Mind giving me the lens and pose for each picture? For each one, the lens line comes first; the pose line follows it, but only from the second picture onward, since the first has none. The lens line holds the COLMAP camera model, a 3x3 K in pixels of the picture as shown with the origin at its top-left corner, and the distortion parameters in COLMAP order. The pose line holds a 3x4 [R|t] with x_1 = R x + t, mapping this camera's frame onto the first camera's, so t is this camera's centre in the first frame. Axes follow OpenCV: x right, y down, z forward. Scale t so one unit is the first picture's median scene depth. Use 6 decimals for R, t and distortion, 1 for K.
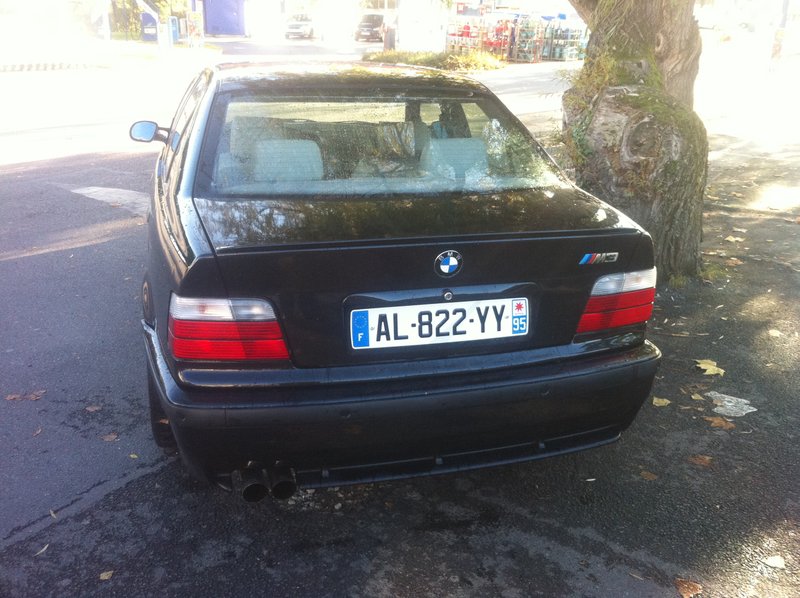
lens RADIAL K [[773.0, 0, 400.0], [0, 773.0, 299.0], [0, 0, 1]] dist [0.094275, -0.302780]
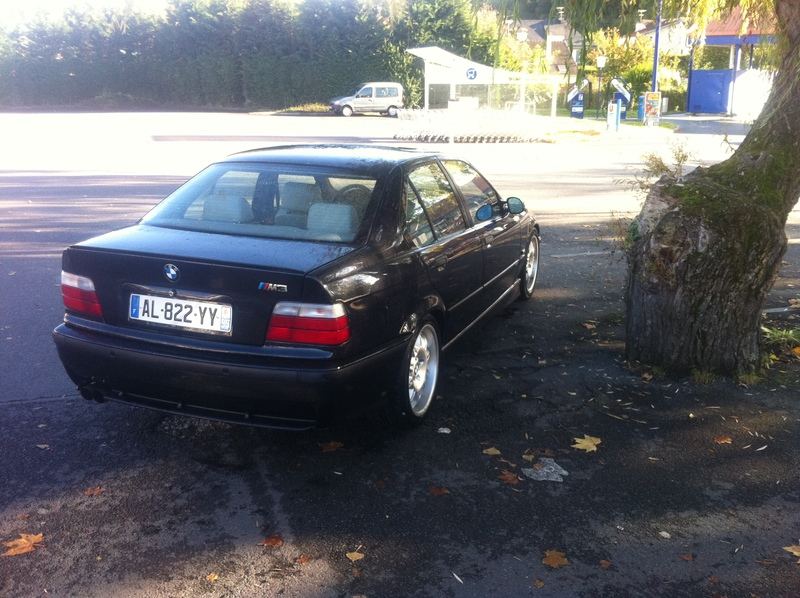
lens RADIAL K [[773.0, 0, 400.0], [0, 773.0, 299.0], [0, 0, 1]] dist [0.094275, -0.302780]
pose [[0.800832, 0.143580, -0.581424, 1.299172], [-0.195527, 0.980320, -0.027227, -0.039222], [0.566072, 0.135488, 0.813145, -0.012770]]
